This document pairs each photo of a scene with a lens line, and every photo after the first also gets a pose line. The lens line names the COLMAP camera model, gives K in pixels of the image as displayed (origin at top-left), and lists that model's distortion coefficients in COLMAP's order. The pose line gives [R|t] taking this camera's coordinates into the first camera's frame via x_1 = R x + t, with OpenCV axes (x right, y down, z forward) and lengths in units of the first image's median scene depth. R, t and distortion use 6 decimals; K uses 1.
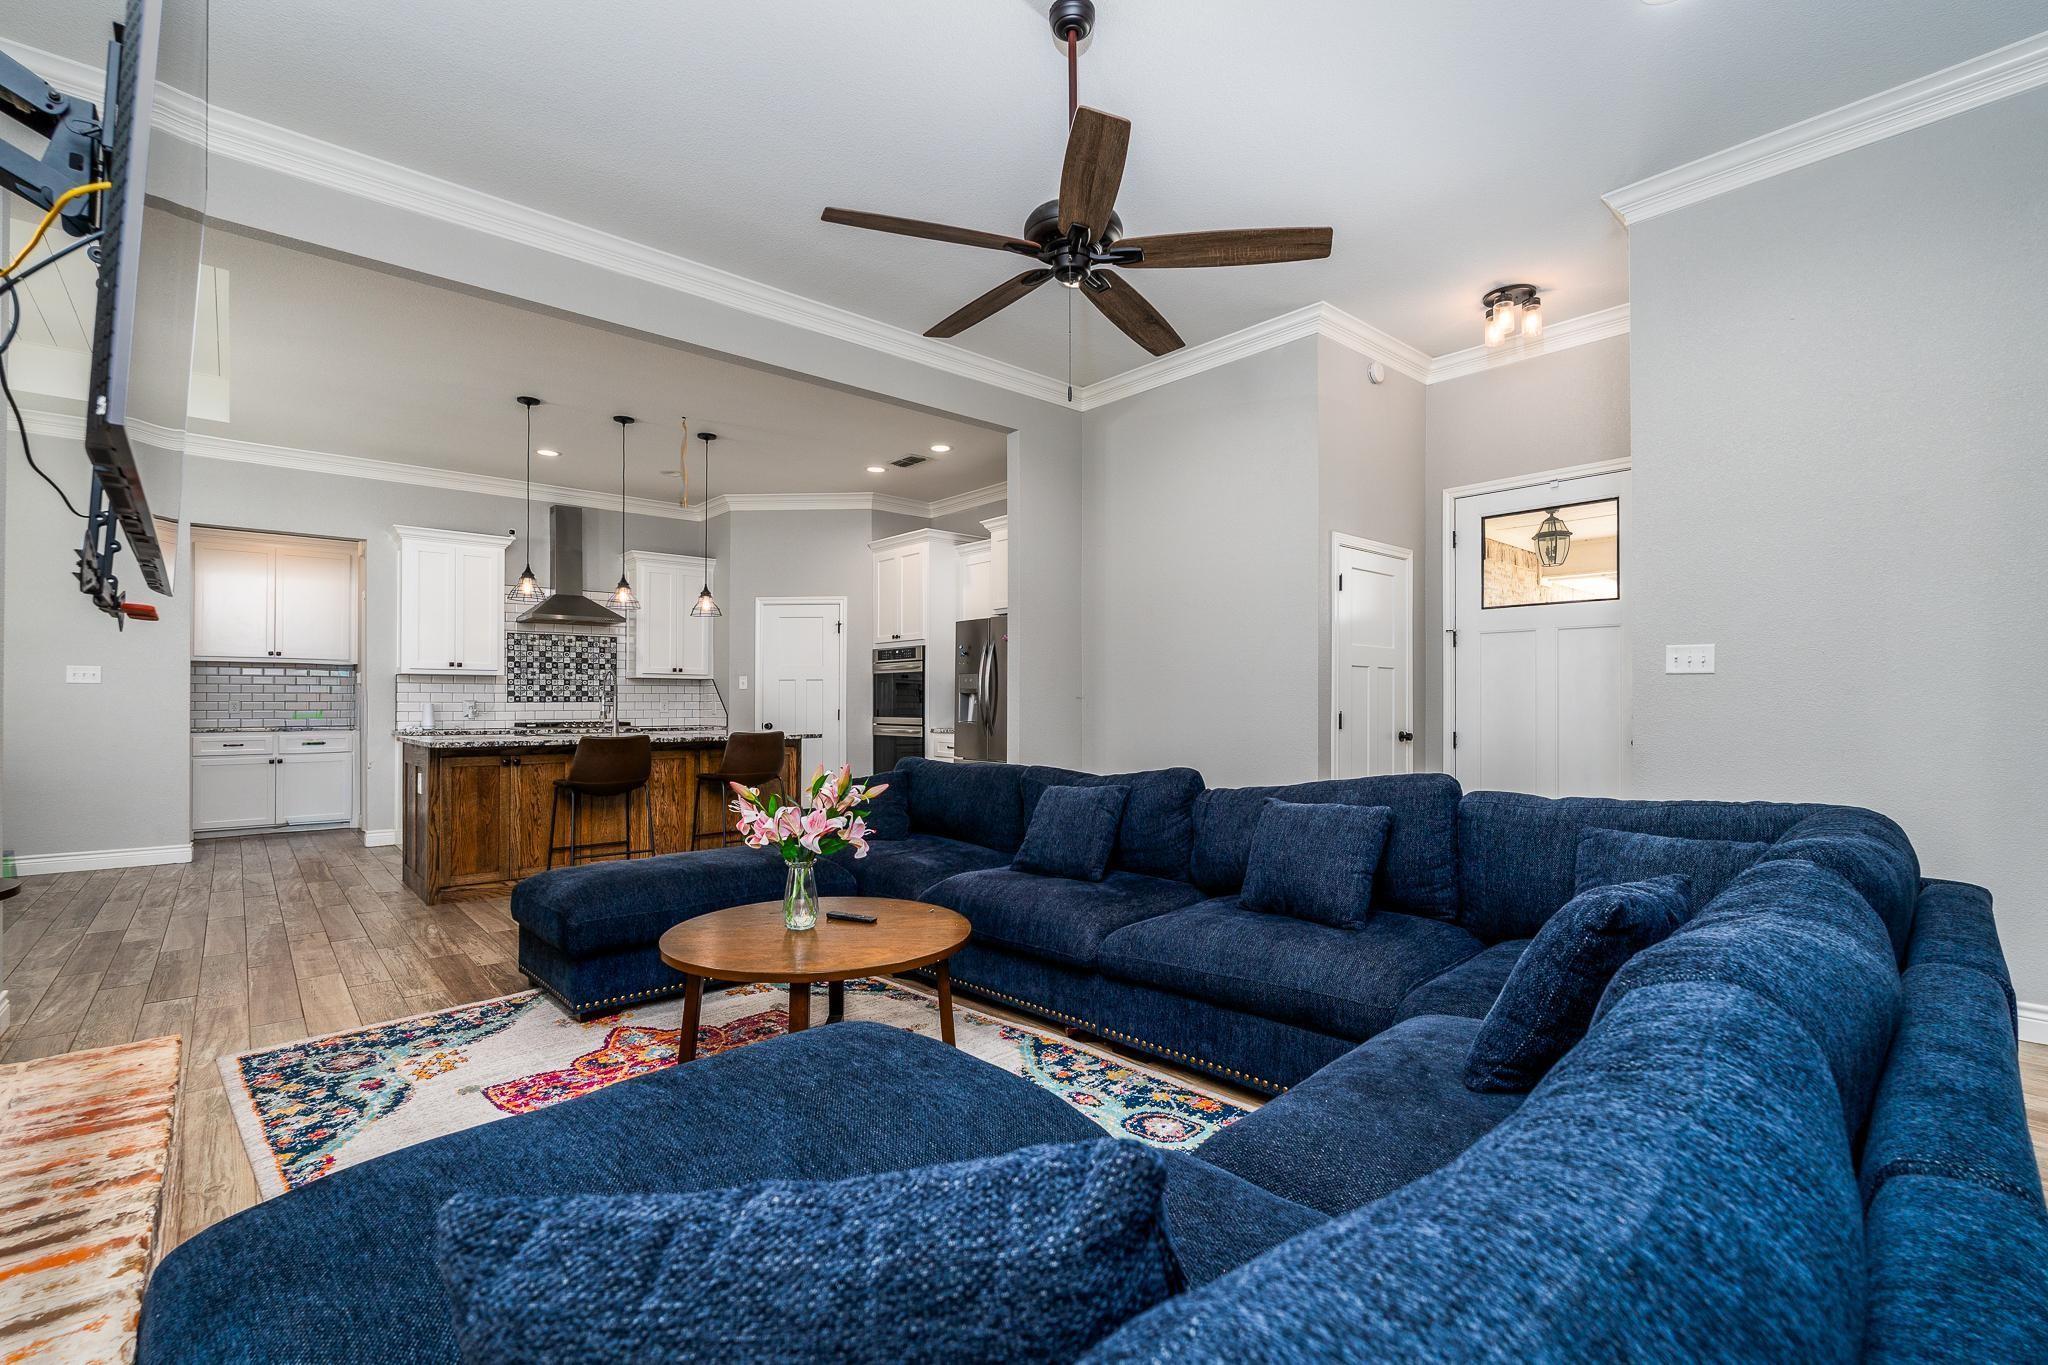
lens RADIAL K [[913.1, 0, 1011.8], [0, 913.1, 699.3], [0, 0, 1]] dist [-0.002091, 0.000018]
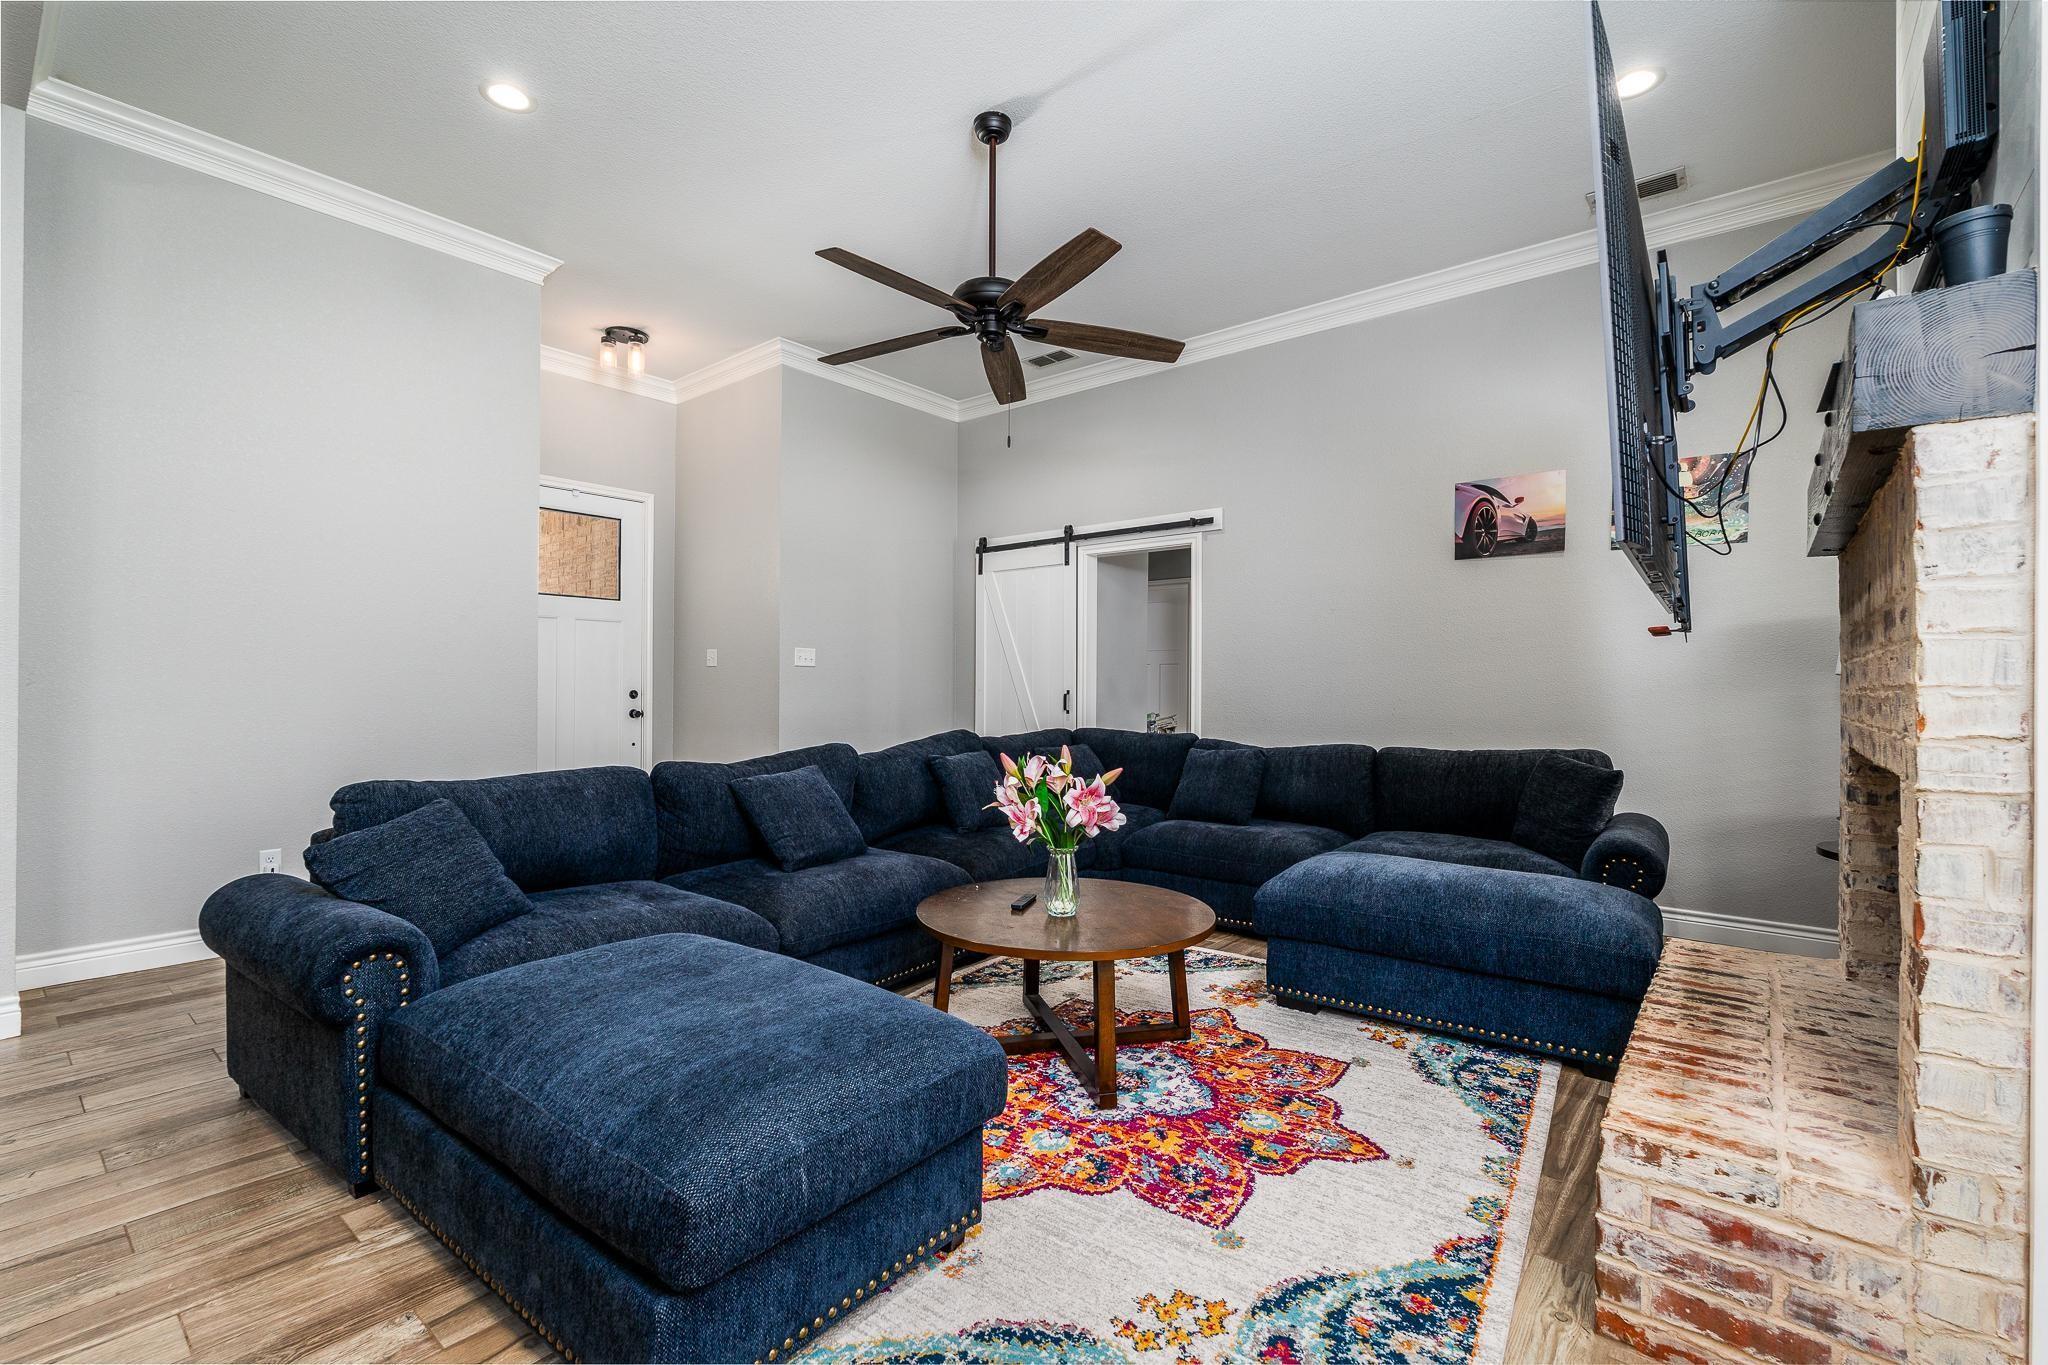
lens RADIAL K [[913.1, 0, 1030.5], [0, 913.1, 688.3], [0, 0, 1]] dist [-0.002091, 0.000018]
pose [[-0.192578, 0.000962, 0.981281, -1.305829], [-0.008116, 0.999964, -0.002573, 0.014597], [-0.981248, -0.008459, -0.192563, 1.347274]]
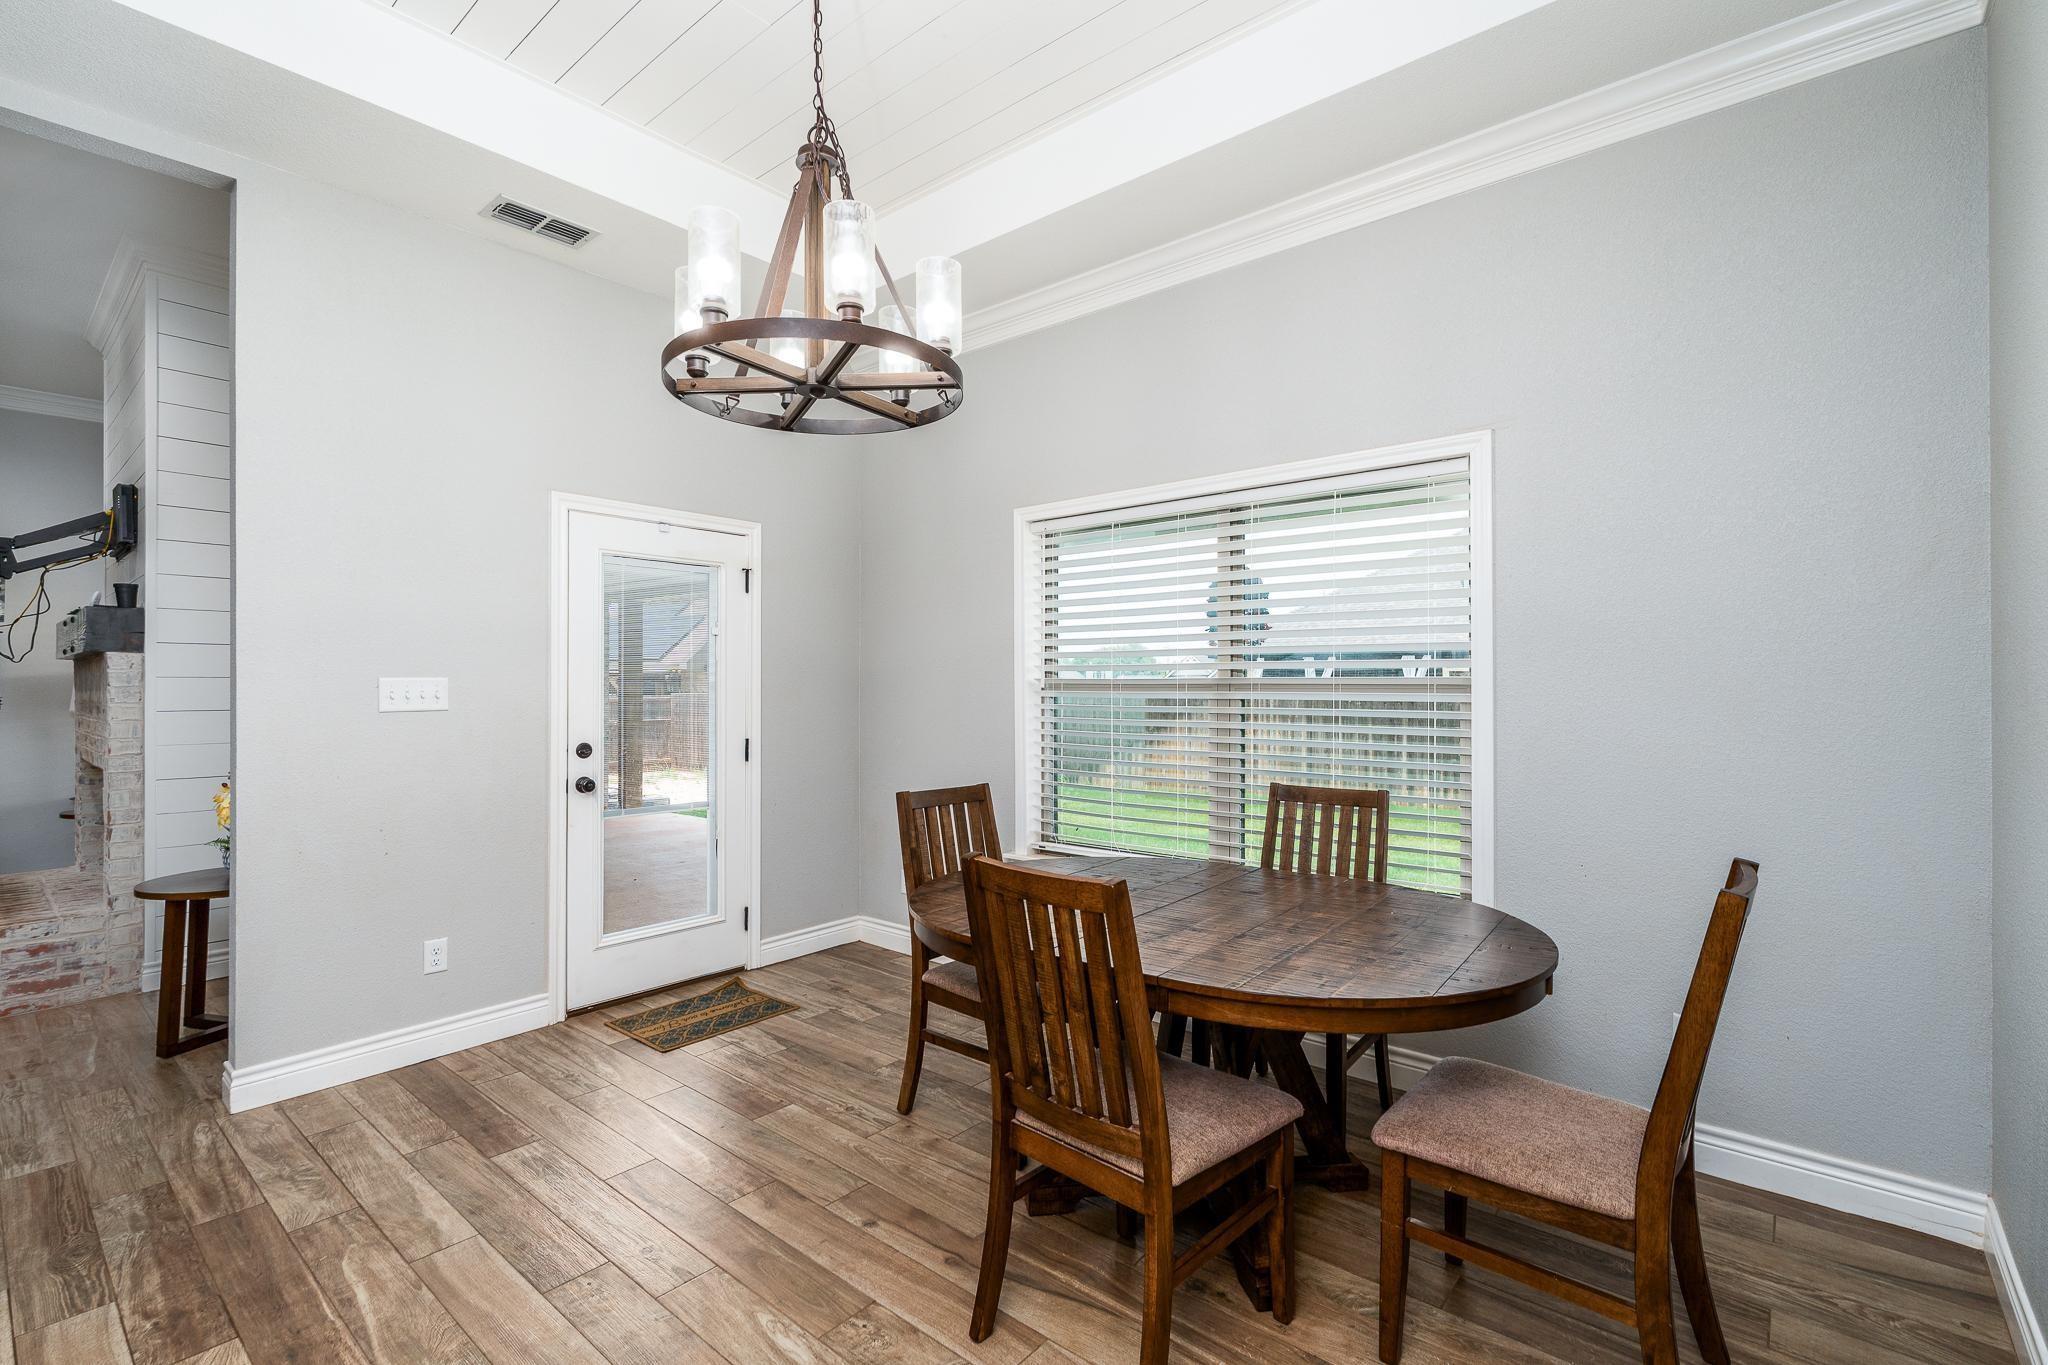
lens RADIAL K [[913.1, 0, 994.3], [0, 913.1, 685.9], [0, 0, 1]] dist [-0.002091, 0.000018]
pose [[-0.988419, 0.005742, -0.151644, -2.185165], [0.006712, 0.999960, -0.005888, -0.065505], [0.151604, -0.006838, -0.988418, 2.562745]]
